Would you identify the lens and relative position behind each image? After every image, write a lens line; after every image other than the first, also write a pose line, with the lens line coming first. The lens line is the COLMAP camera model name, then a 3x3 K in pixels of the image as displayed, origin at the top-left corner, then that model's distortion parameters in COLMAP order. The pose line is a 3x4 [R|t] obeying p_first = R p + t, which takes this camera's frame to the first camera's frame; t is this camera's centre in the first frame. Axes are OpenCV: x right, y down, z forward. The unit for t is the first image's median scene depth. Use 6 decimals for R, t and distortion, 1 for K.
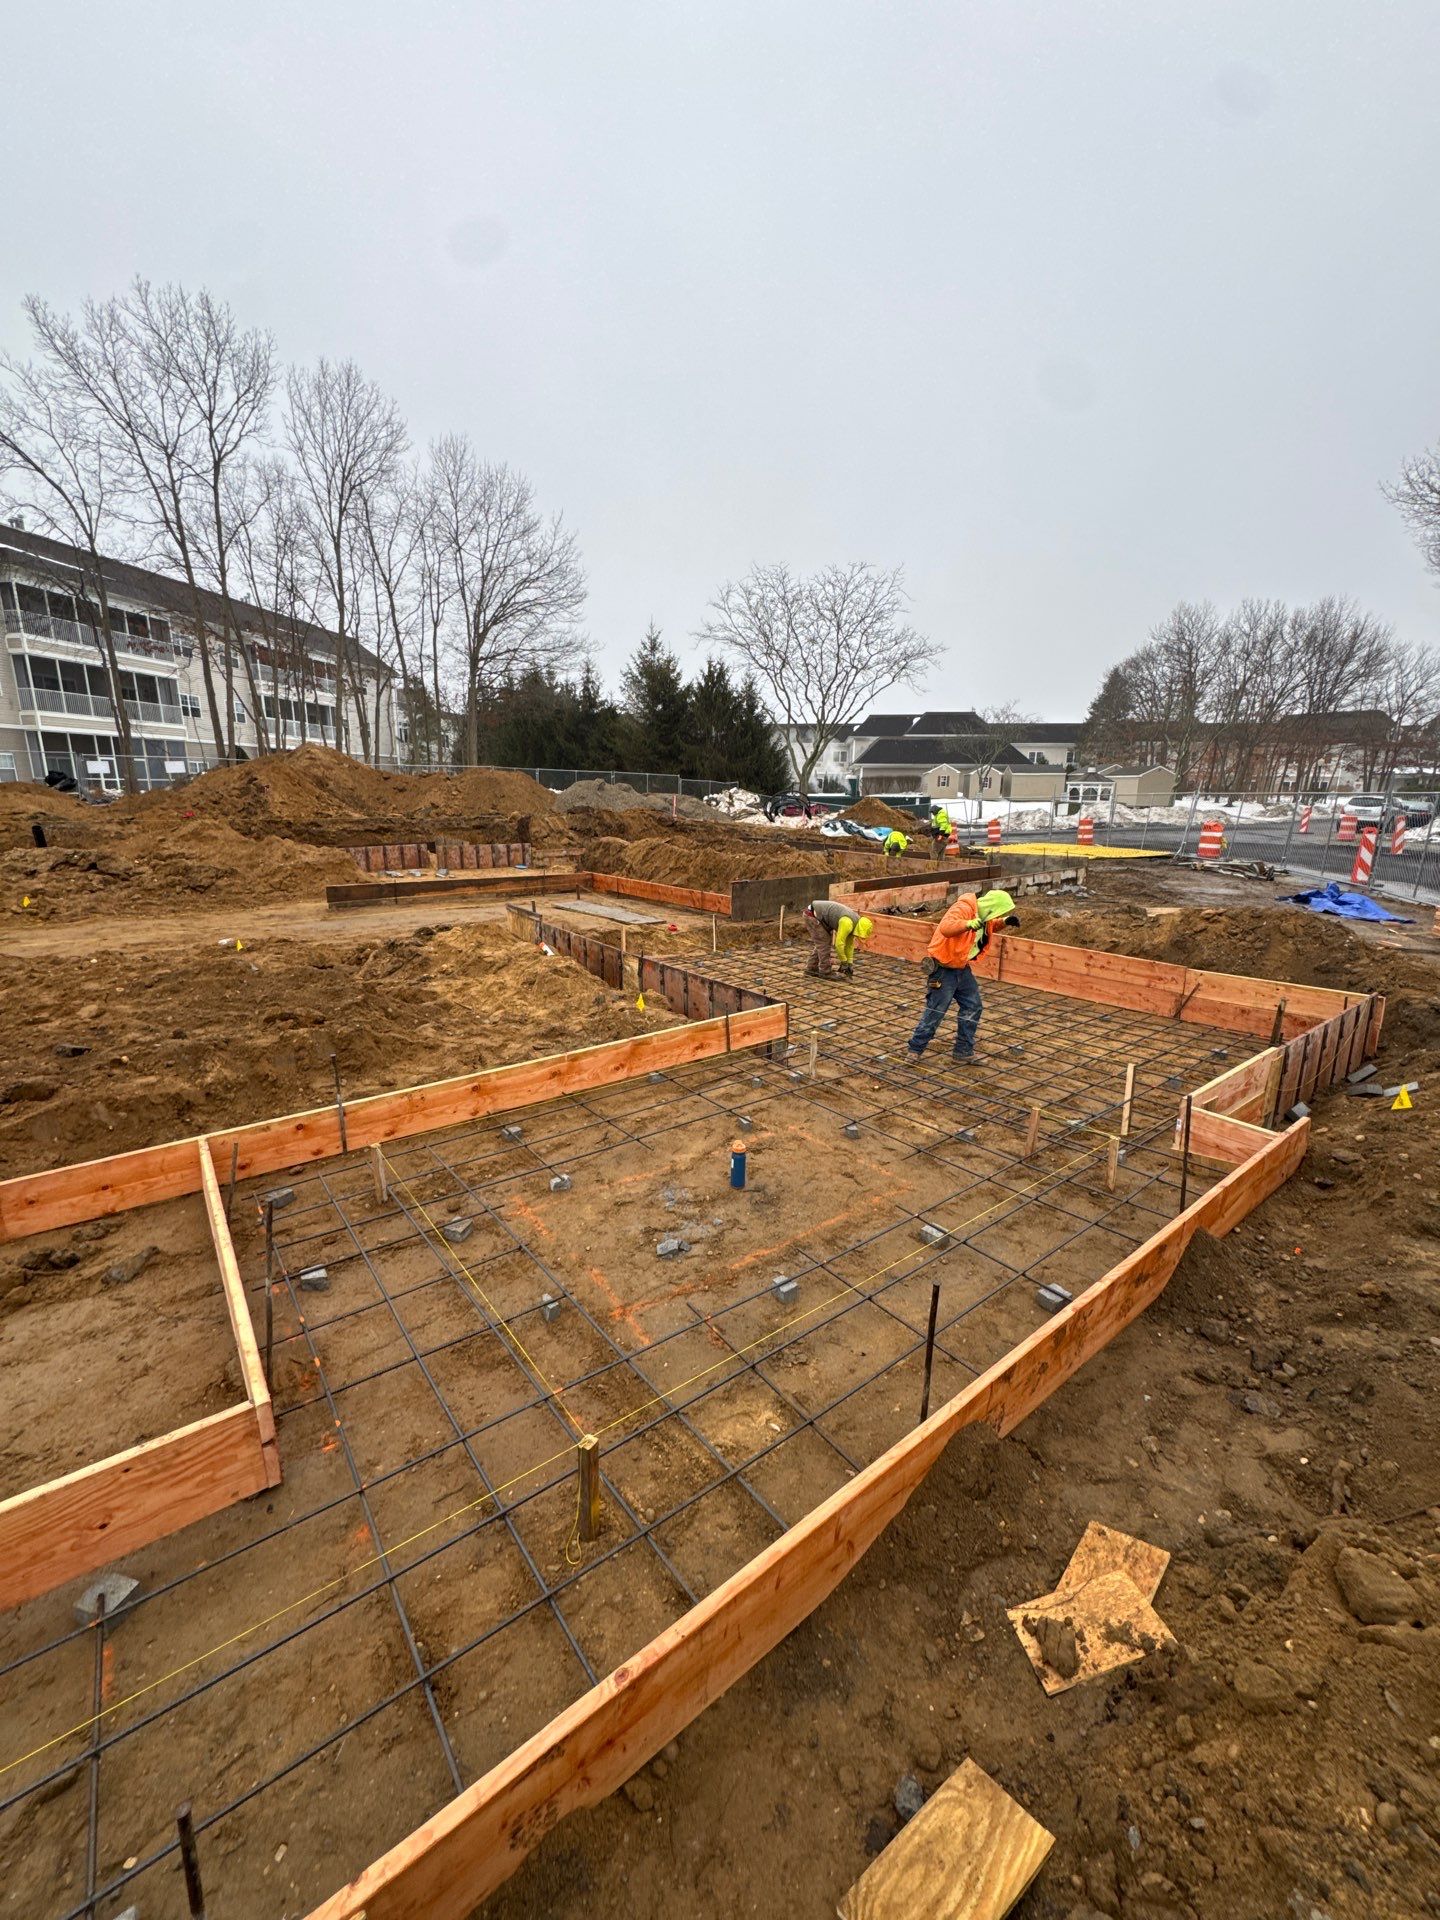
lens RADIAL K [[772.7, 0, 715.3], [0, 772.7, 963.5], [0, 0, 1]] dist [-0.000608, 0.000094]
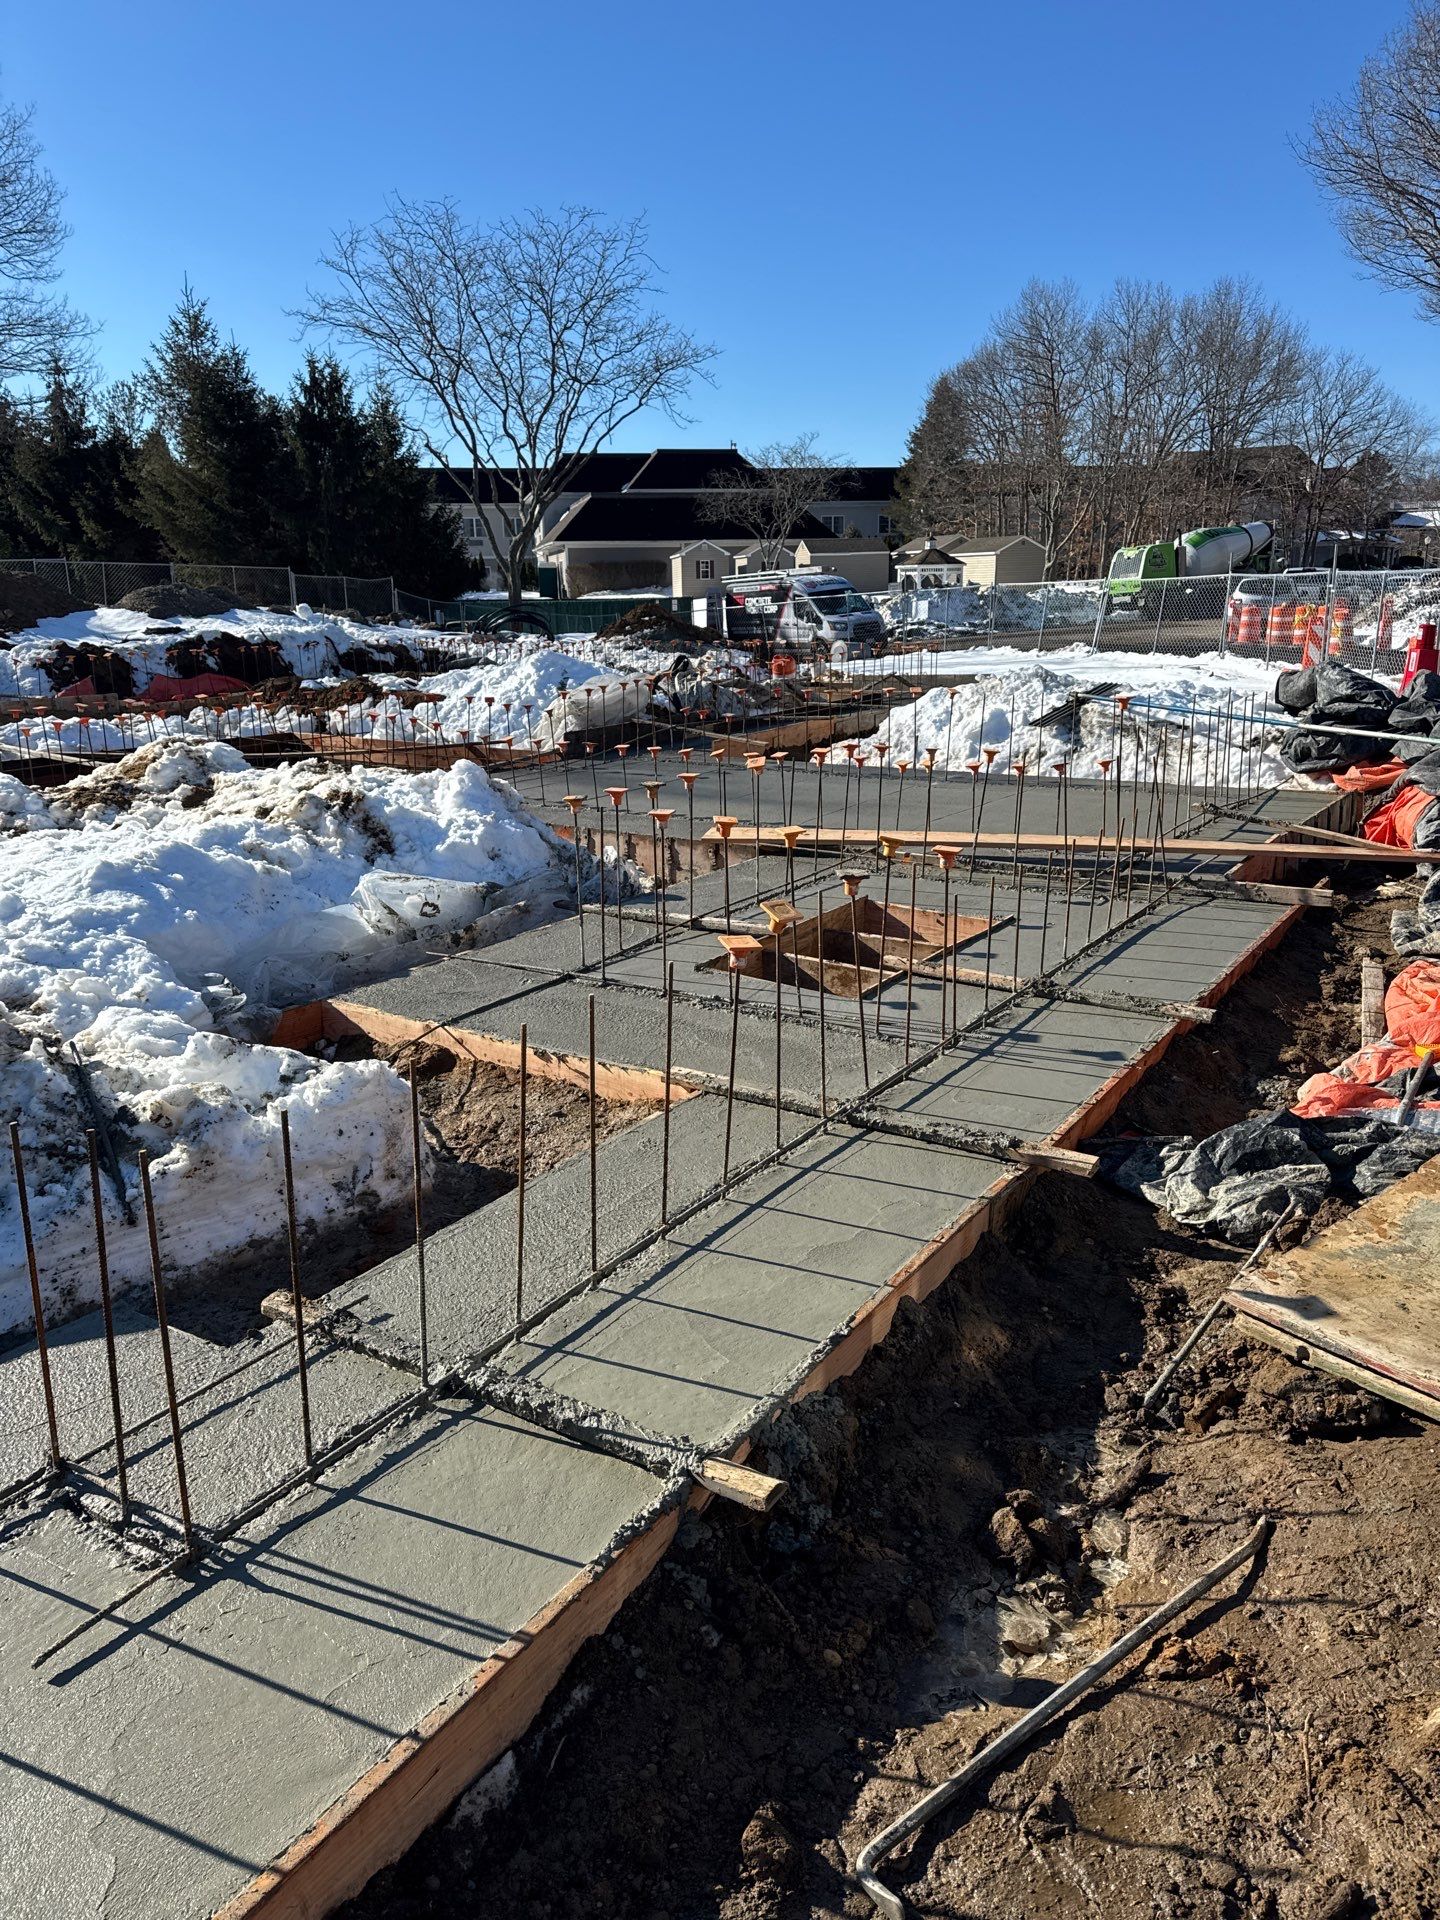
lens RADIAL K [[1367.1, 0, 720.0], [0, 1367.1, 960.0], [0, 0, 1]] dist [0.042820, -0.045969]
pose [[0.950634, -0.105806, 0.291718, -0.261983], [0.092543, 0.993963, 0.058934, 0.052005], [-0.296193, -0.029028, 0.954687, -0.263046]]
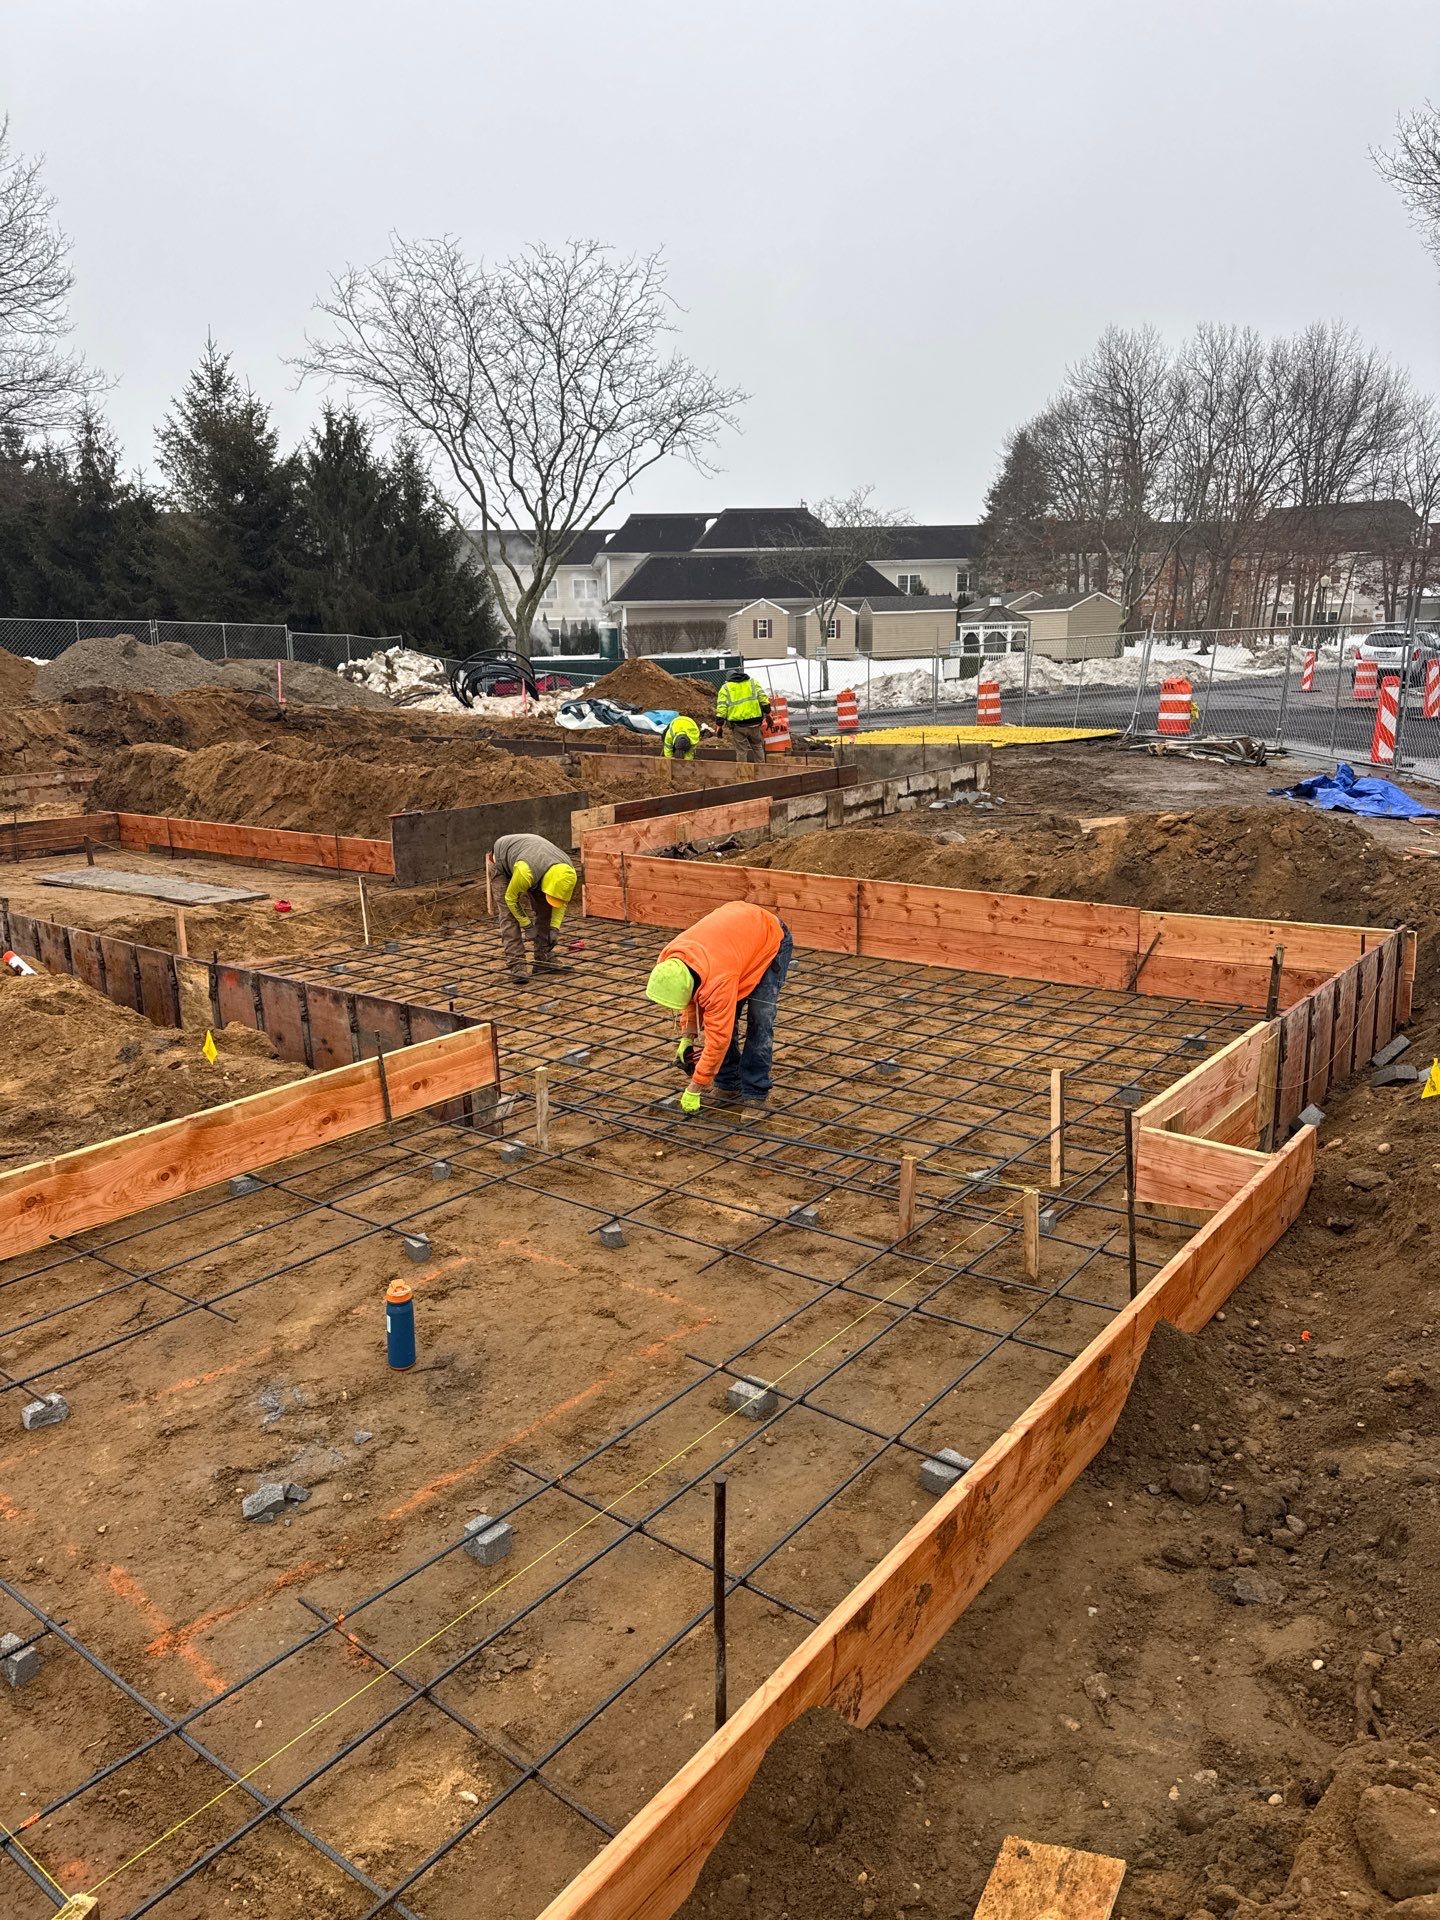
lens RADIAL K [[1367.1, 0, 720.0], [0, 1367.1, 960.0], [0, 0, 1]] dist [0.042820, -0.045969]
pose [[0.969584, -0.080442, 0.231163, 0.019156], [0.079993, 0.996731, 0.011330, 0.005283], [-0.231319, 0.007506, 0.972849, 0.004018]]
